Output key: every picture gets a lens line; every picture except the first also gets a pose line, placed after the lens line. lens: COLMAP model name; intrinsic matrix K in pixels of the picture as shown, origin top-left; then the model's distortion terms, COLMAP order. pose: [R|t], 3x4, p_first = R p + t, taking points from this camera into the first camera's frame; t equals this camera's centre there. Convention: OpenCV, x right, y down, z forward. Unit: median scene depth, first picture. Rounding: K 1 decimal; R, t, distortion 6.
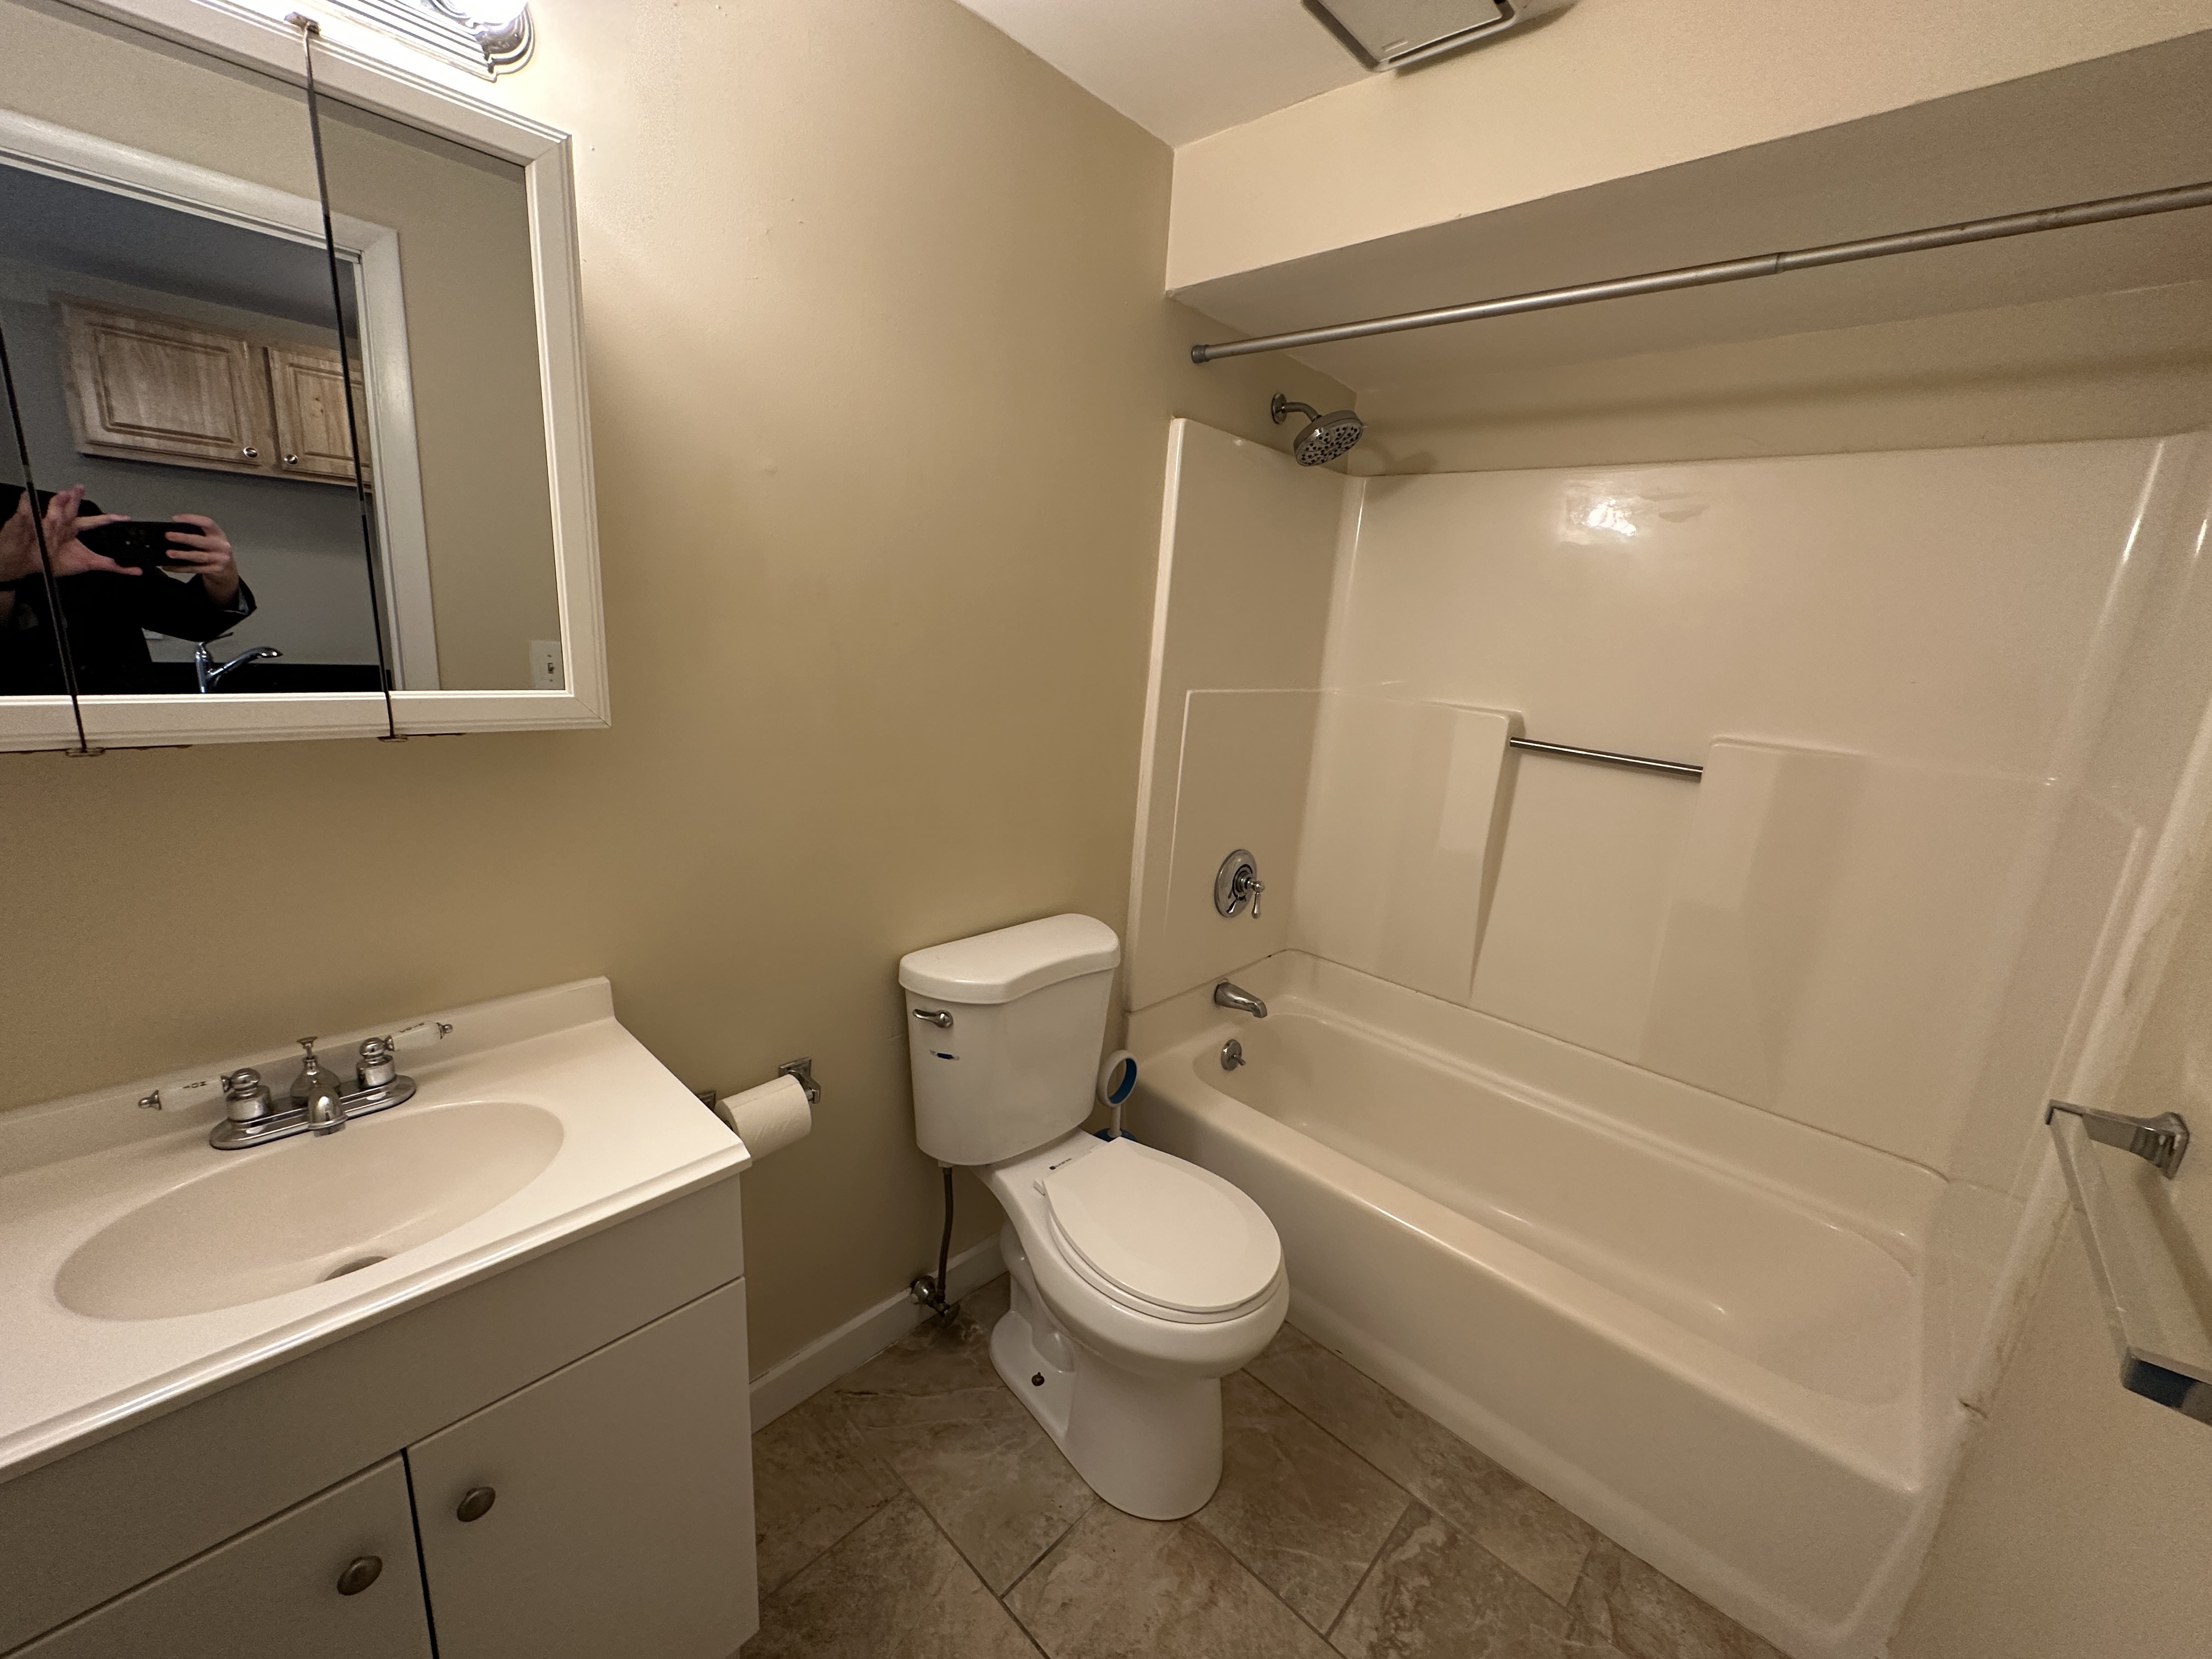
lens RADIAL K [[879.7, 0, 1107.5], [0, 879.7, 833.3], [0, 0, 1]] dist [-0.000790, -0.000034]
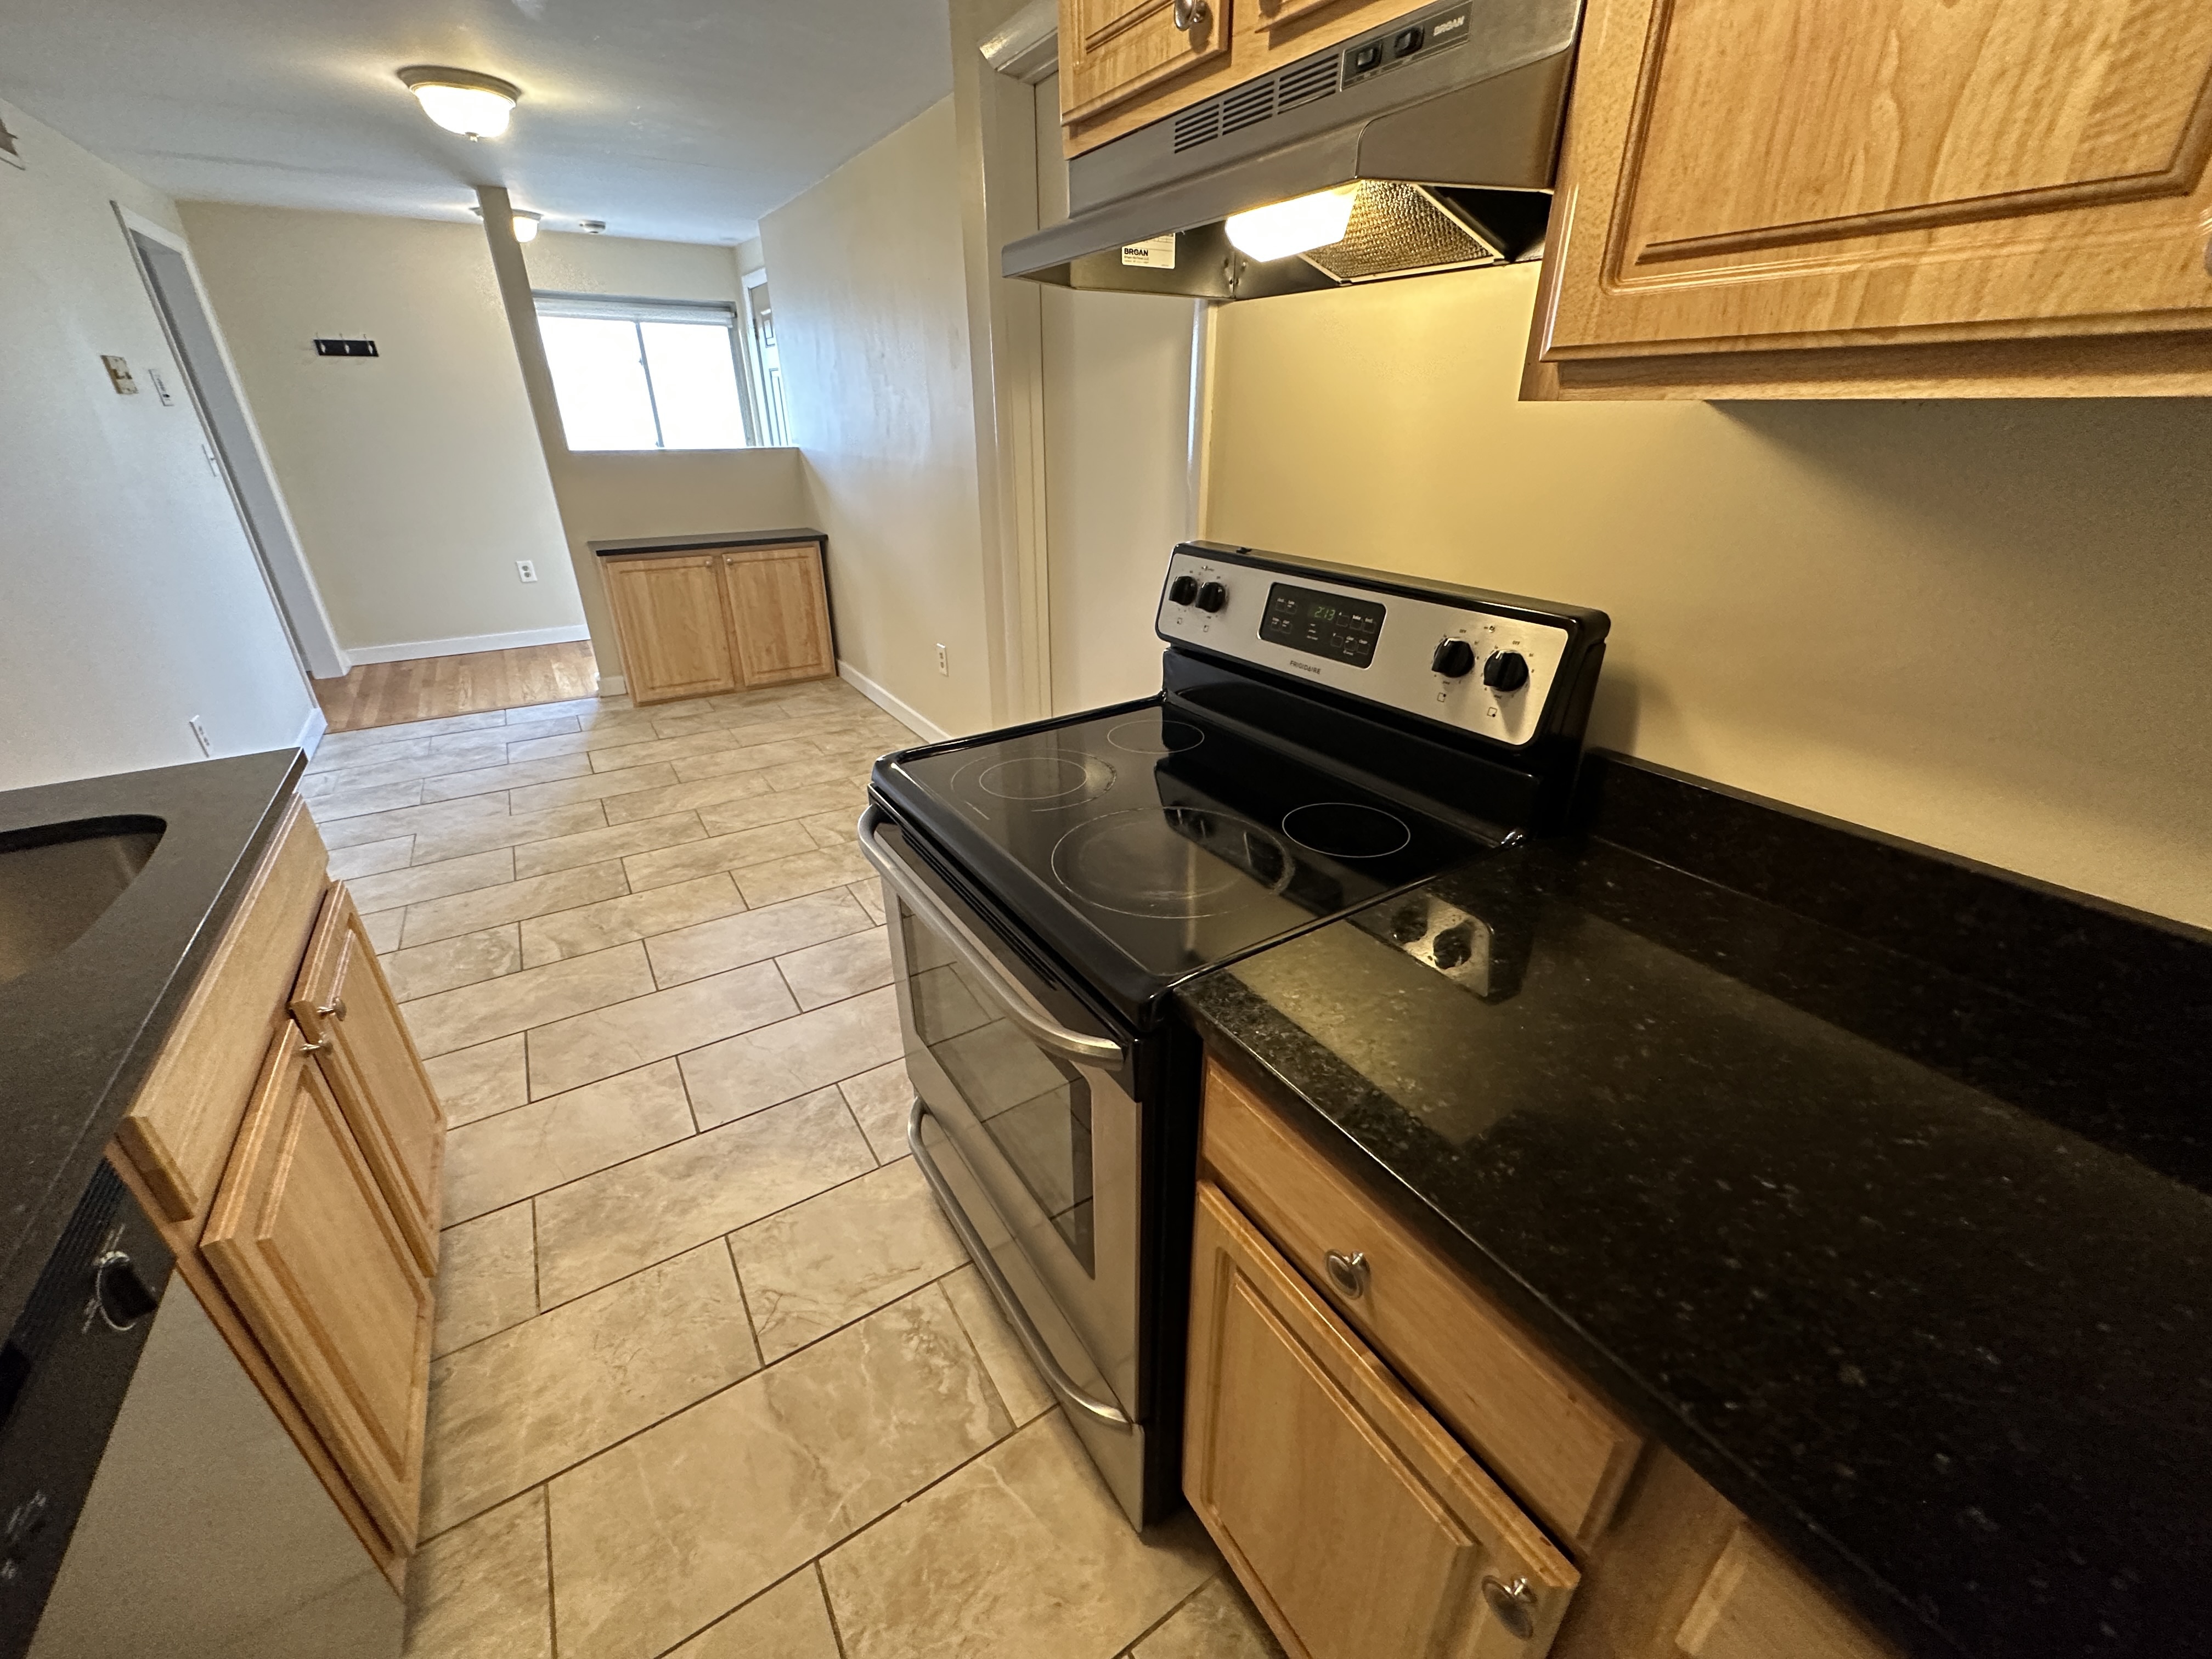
lens RADIAL K [[879.7, 0, 1107.4], [0, 879.7, 828.1], [0, 0, 1]] dist [-0.000790, -0.000034]
pose [[-0.250204, 0.349450, -0.902930, 1.020022], [-0.241331, 0.880648, 0.407700, -0.185067], [0.937634, 0.319913, -0.136008, 1.122837]]
